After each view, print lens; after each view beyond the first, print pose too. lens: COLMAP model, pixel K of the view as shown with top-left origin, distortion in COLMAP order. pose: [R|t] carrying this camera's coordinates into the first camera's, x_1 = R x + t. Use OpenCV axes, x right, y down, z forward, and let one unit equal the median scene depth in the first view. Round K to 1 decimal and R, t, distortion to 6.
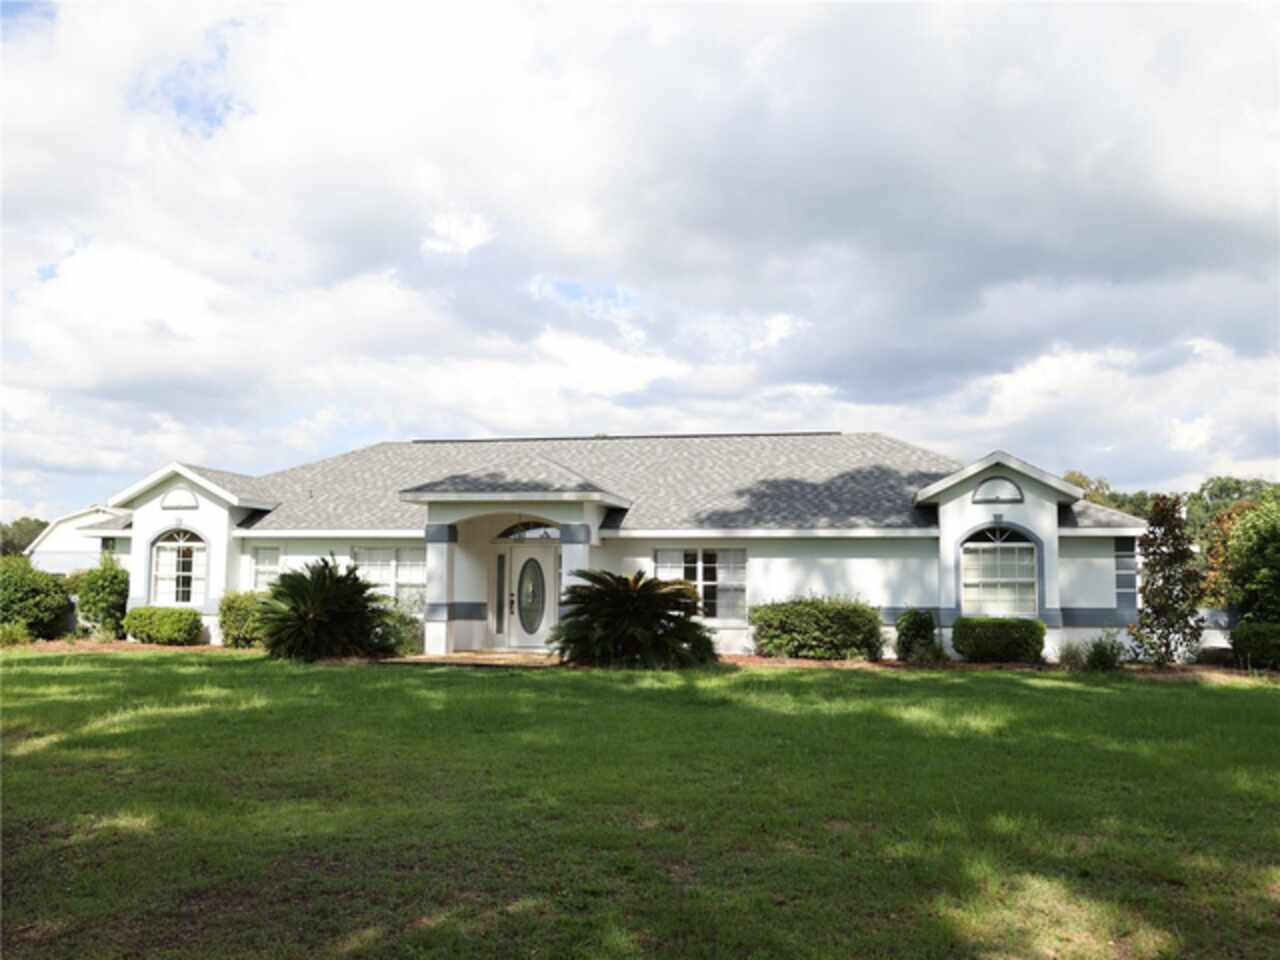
lens RADIAL K [[1148.2, 0, 640.1], [0, 1148.2, 458.5], [0, 0, 1]] dist [-0.090597, 0.128602]
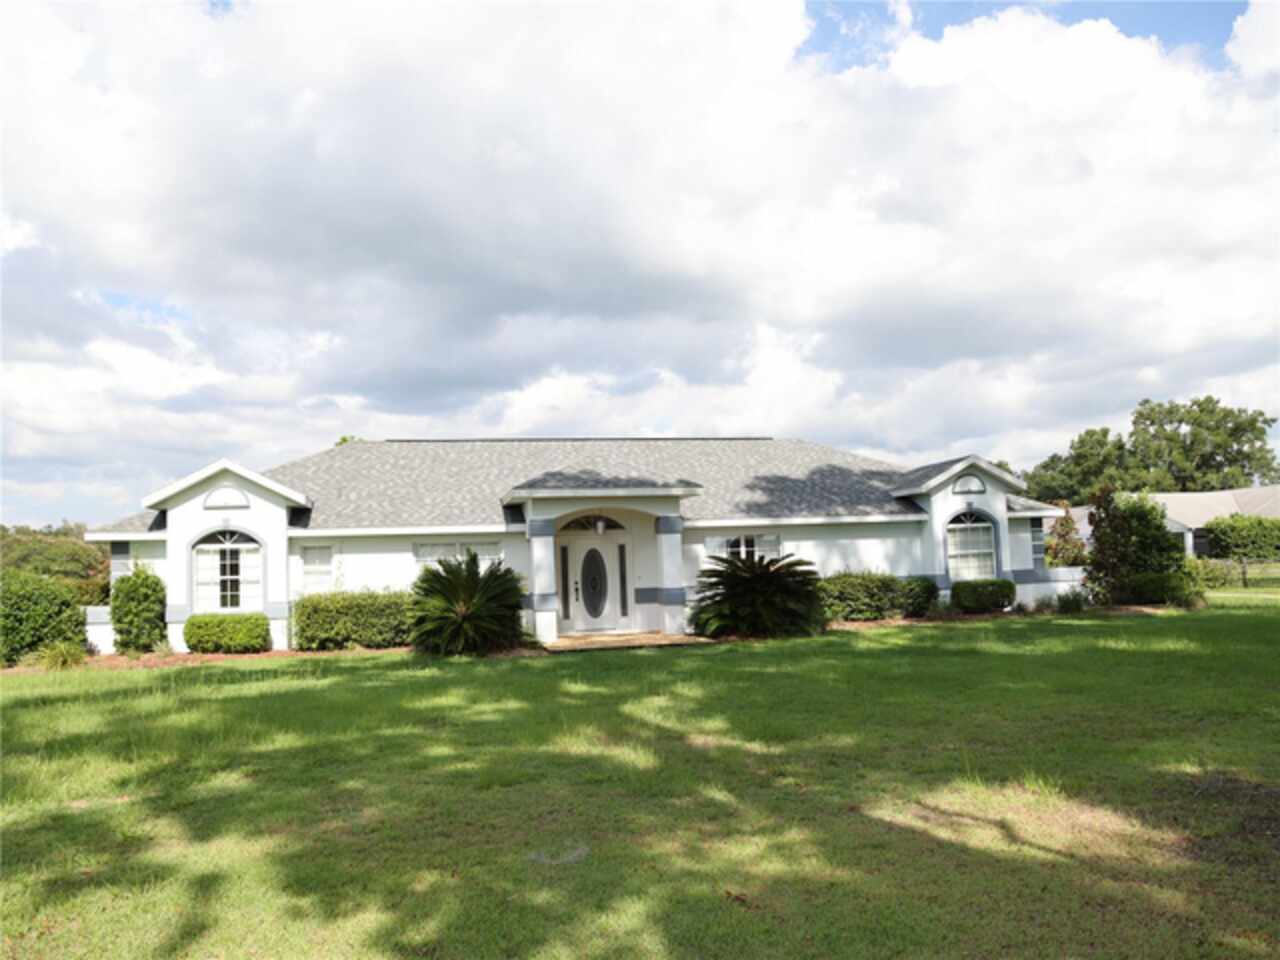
lens RADIAL K [[981.3, 0, 640.0], [0, 981.3, 480.0], [0, 0, 1]] dist [-0.122246, 0.066636]
pose [[0.898139, -0.002849, 0.439703, -0.464340], [-0.005846, 0.999813, 0.018419, 0.004167], [-0.439673, -0.019114, 0.897954, 0.140936]]
